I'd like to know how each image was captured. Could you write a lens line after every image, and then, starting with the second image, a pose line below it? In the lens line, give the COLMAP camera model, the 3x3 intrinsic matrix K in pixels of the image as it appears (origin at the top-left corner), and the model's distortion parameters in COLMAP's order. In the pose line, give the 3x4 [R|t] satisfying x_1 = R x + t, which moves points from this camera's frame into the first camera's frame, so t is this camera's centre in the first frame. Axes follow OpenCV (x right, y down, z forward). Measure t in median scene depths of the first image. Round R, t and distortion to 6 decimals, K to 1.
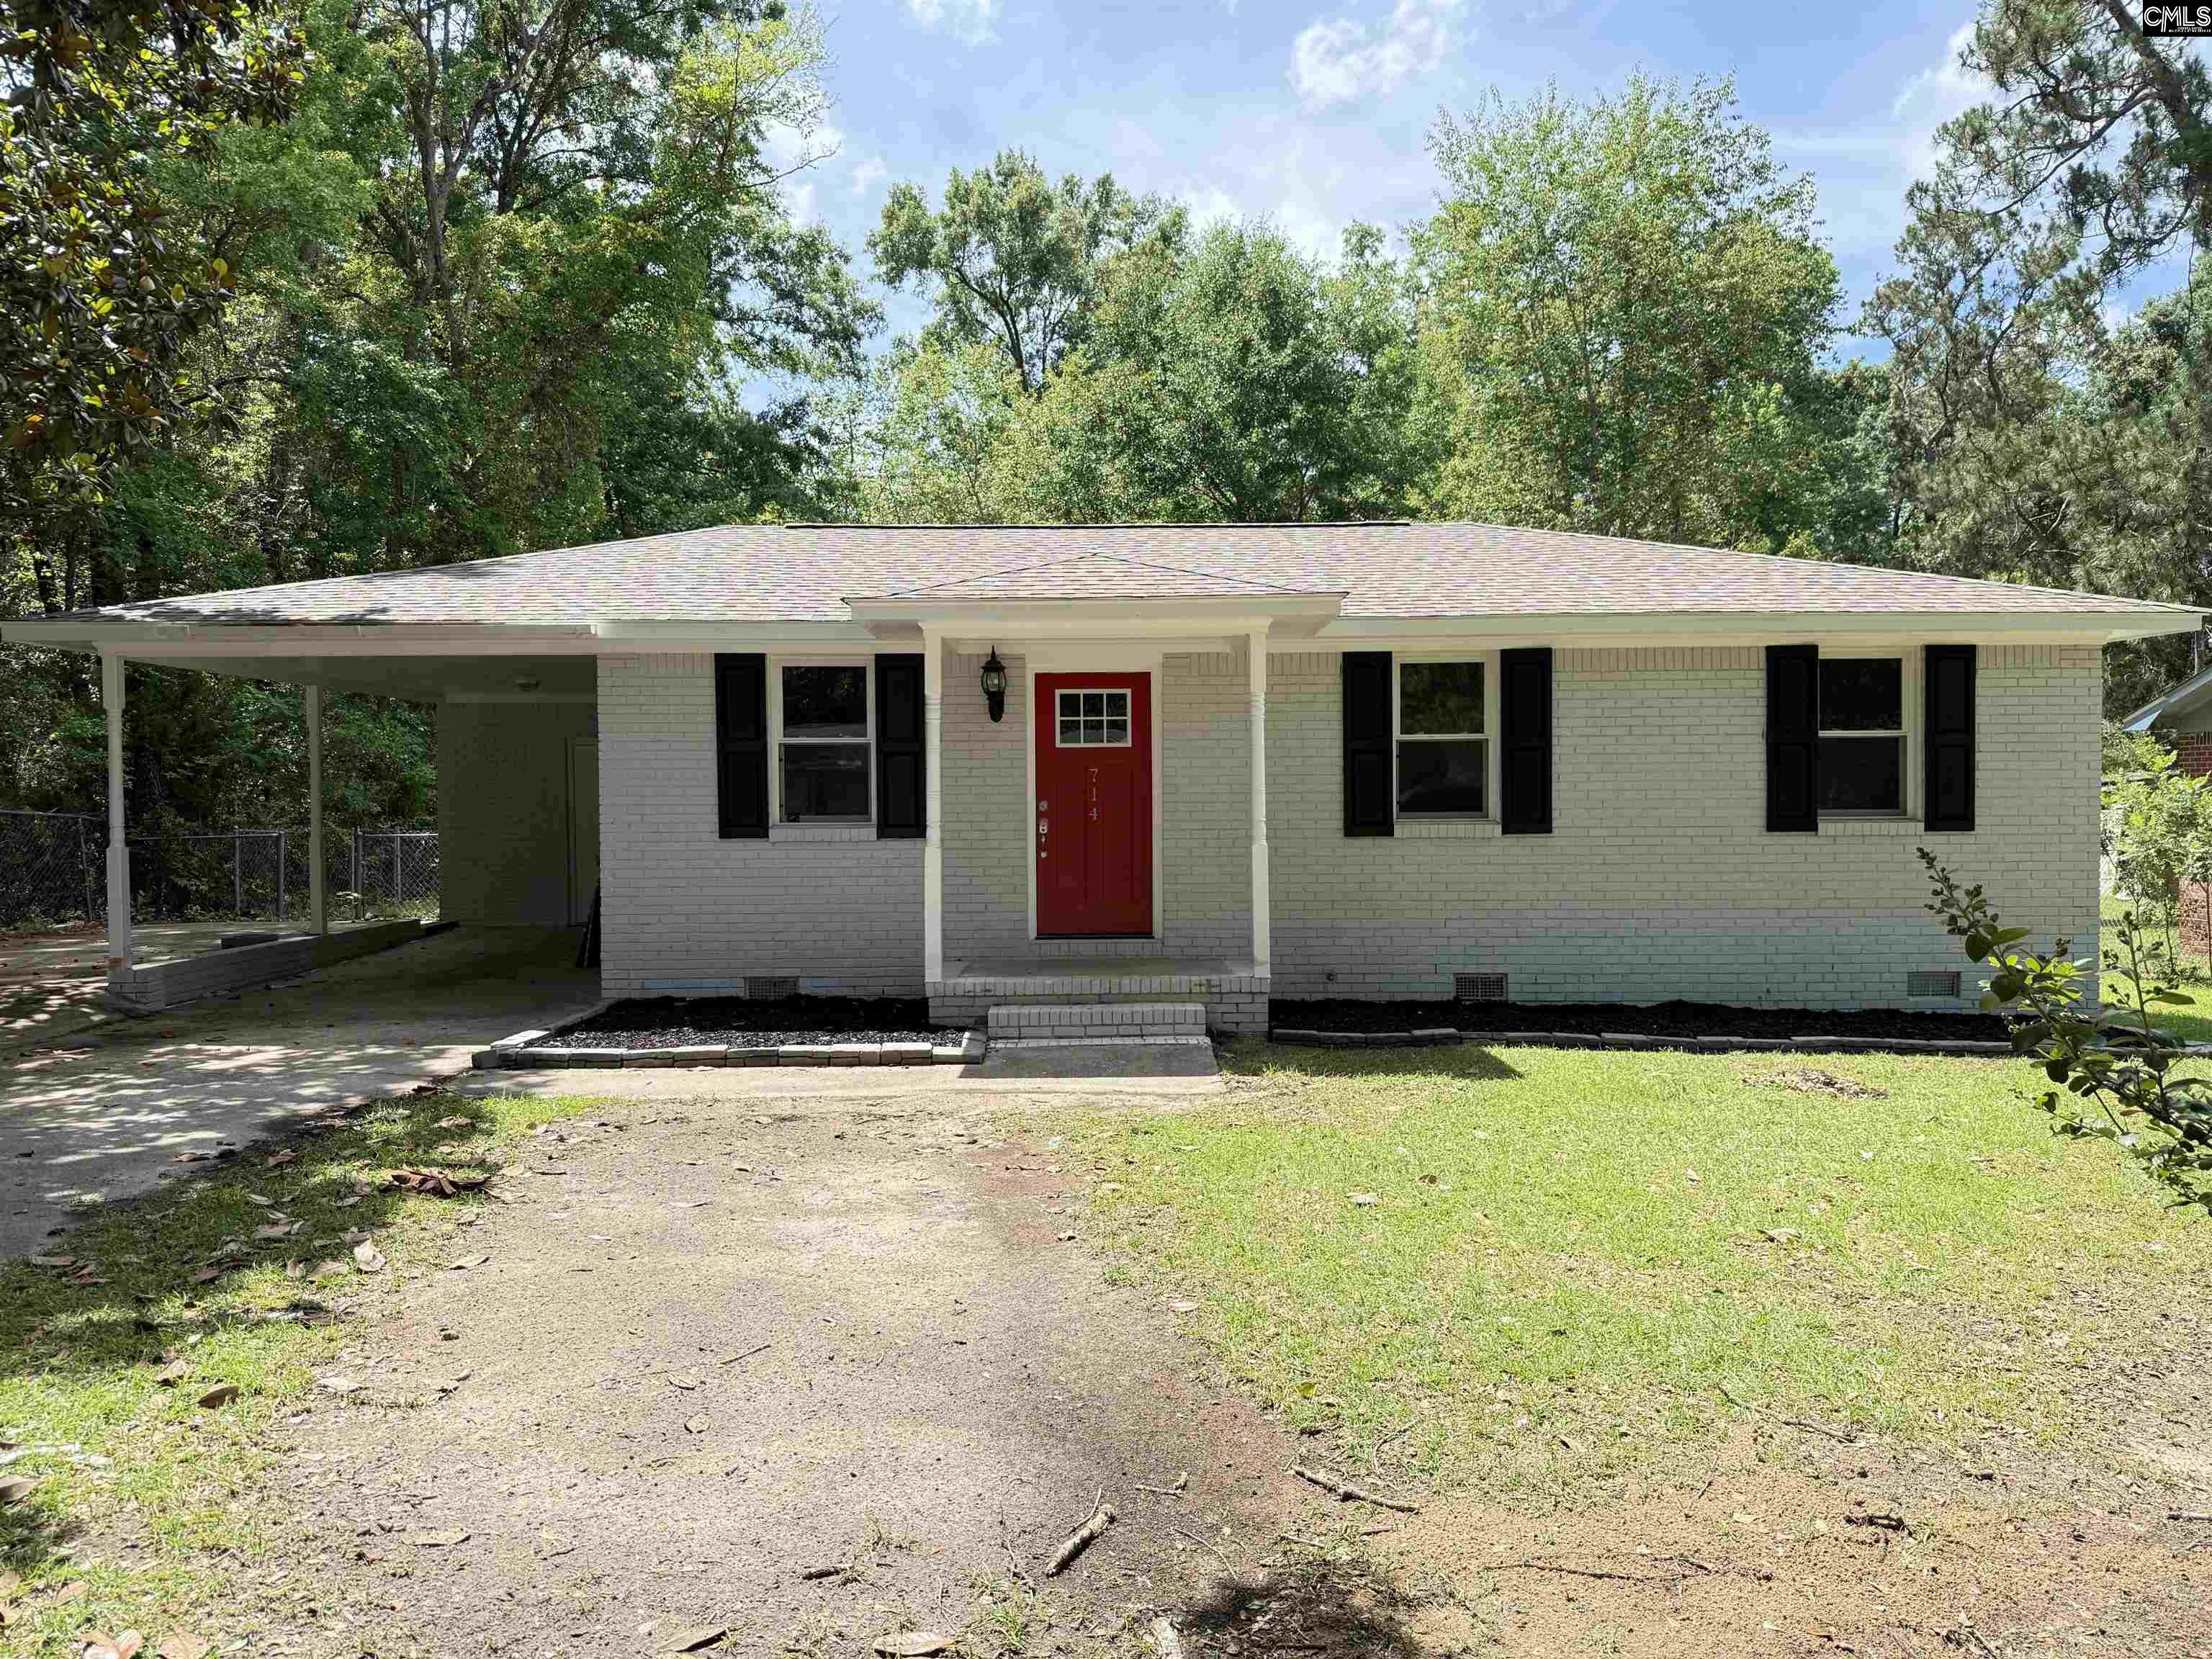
lens RADIAL K [[1545.4, 0, 1106.0], [0, 1545.4, 829.5], [0, 0, 1]] dist [0.115874, -0.215371]
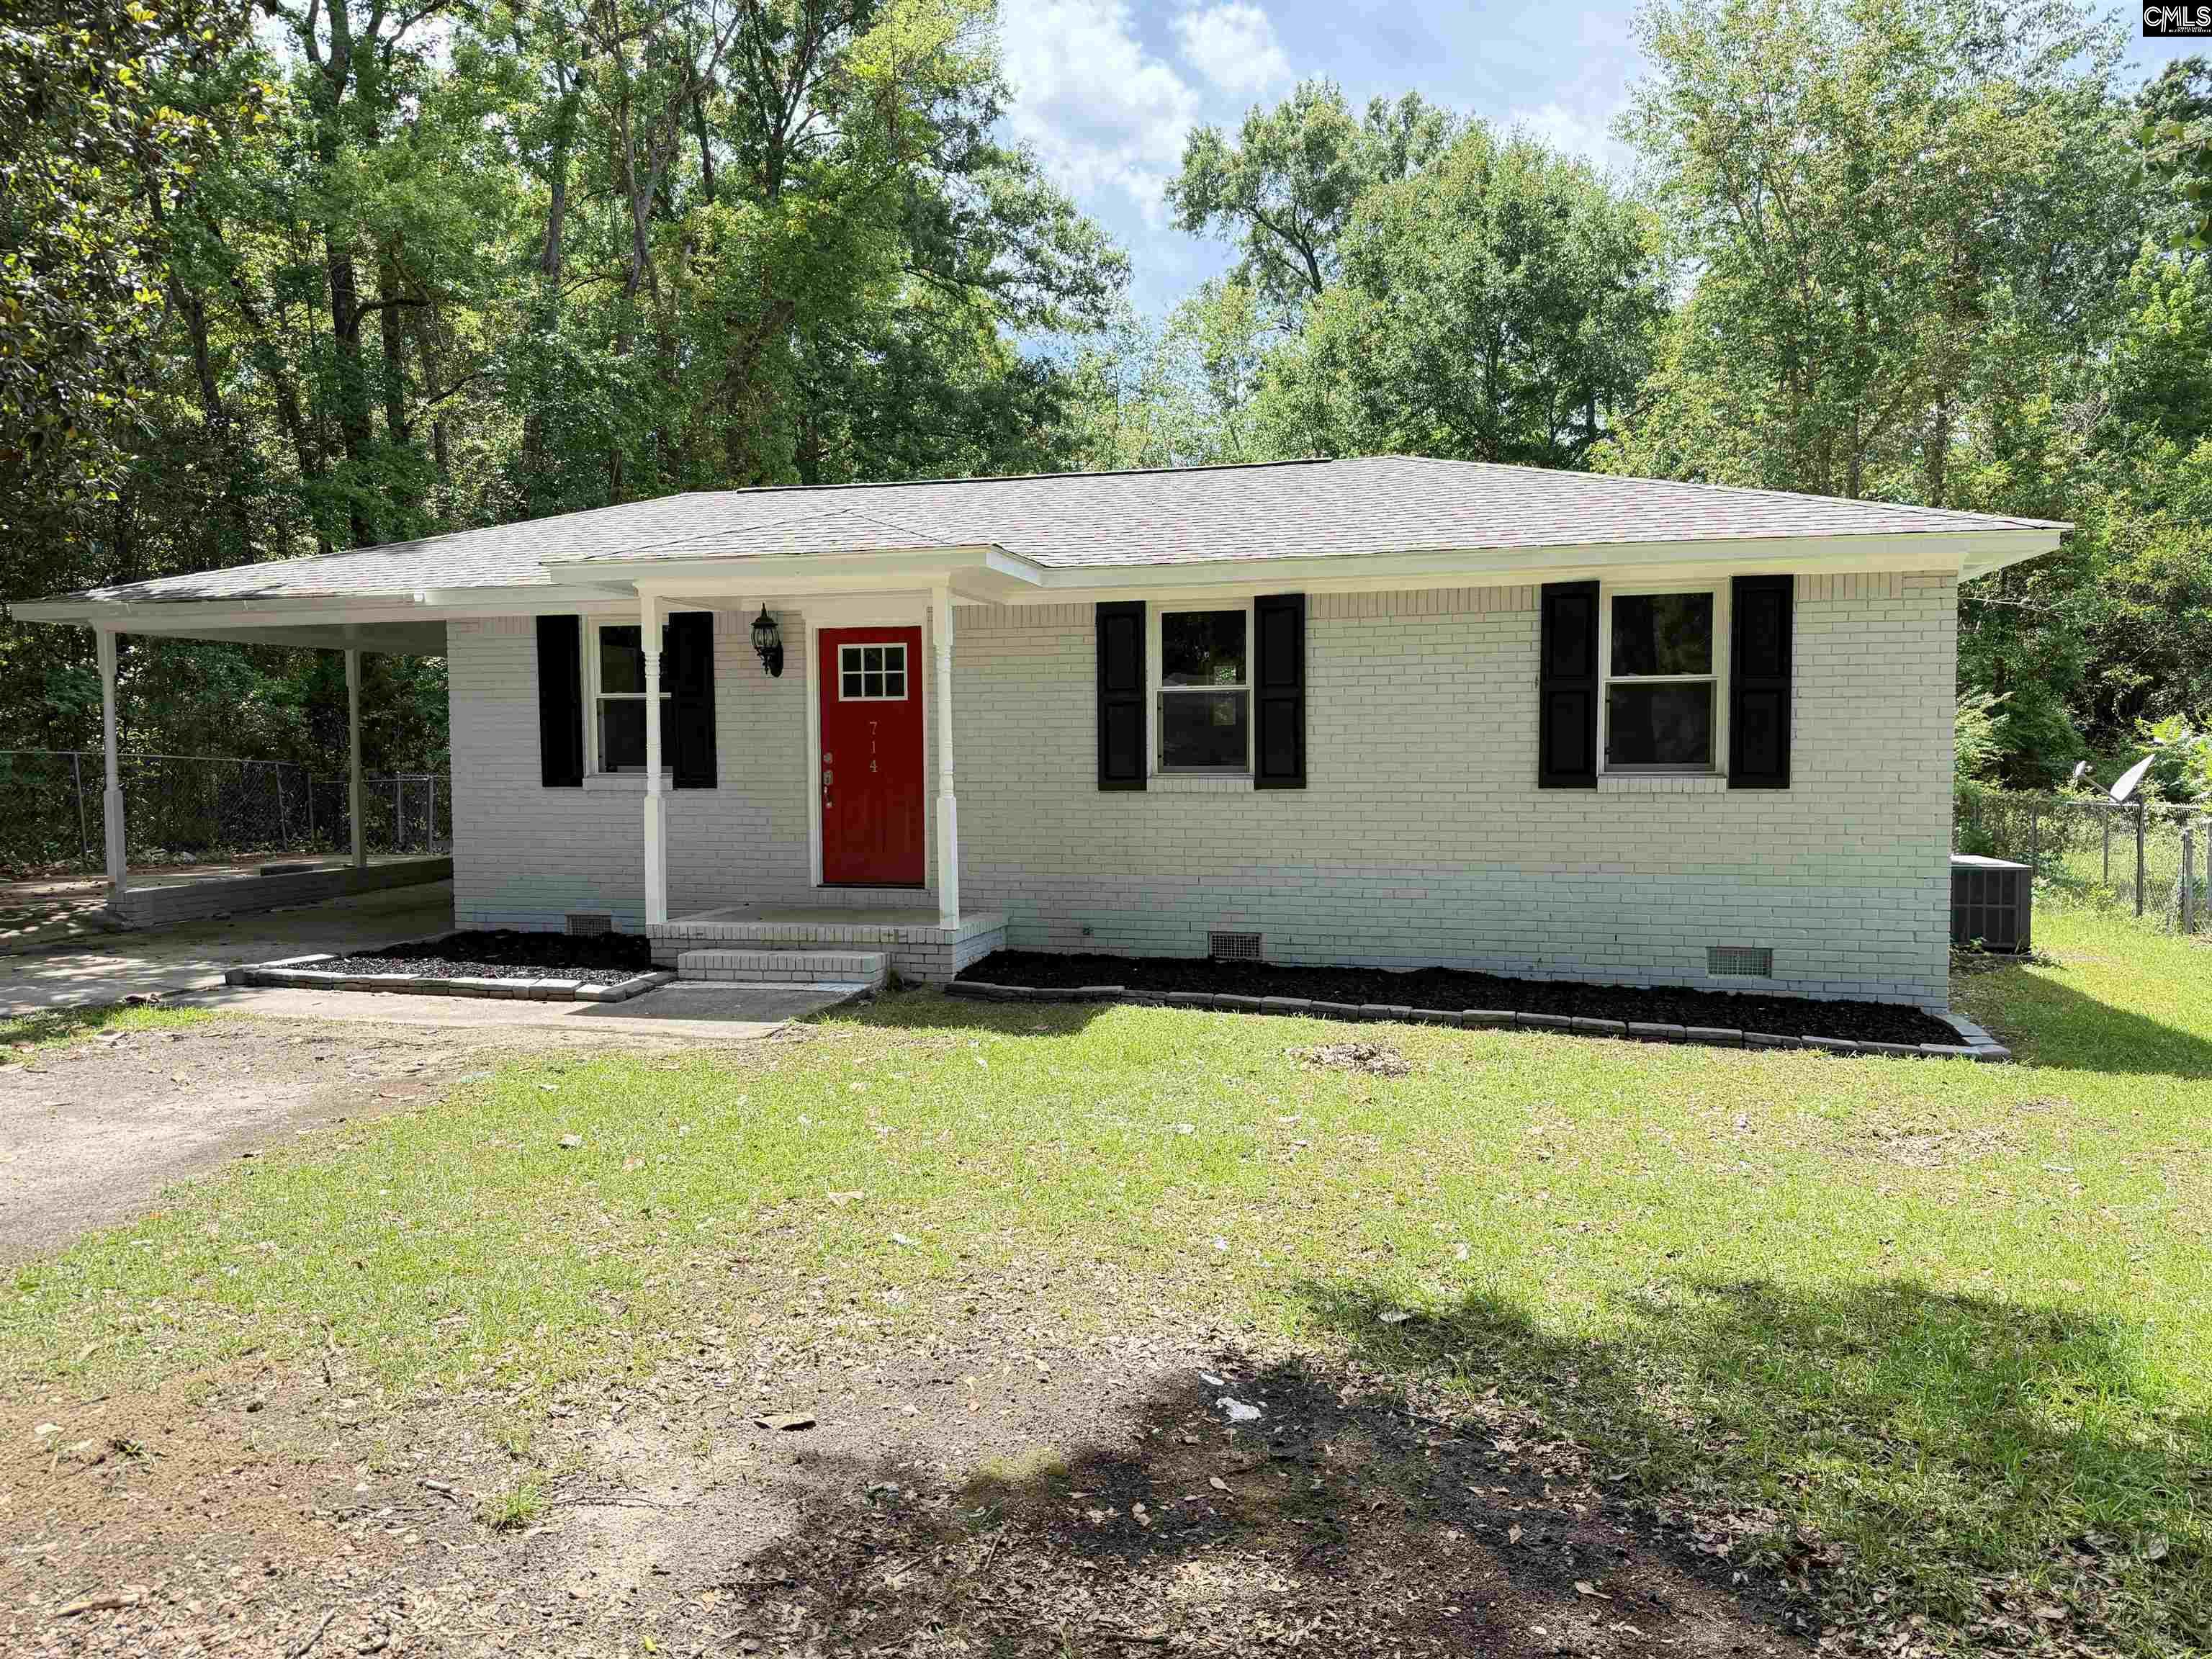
lens RADIAL K [[1545.4, 0, 1106.0], [0, 1545.4, 829.5], [0, 0, 1]] dist [0.115874, -0.215371]
pose [[0.963139, 0.014415, -0.268618, 0.417000], [-0.005091, 0.999361, 0.035375, -0.005223], [0.268956, -0.032704, 0.962597, 0.051341]]
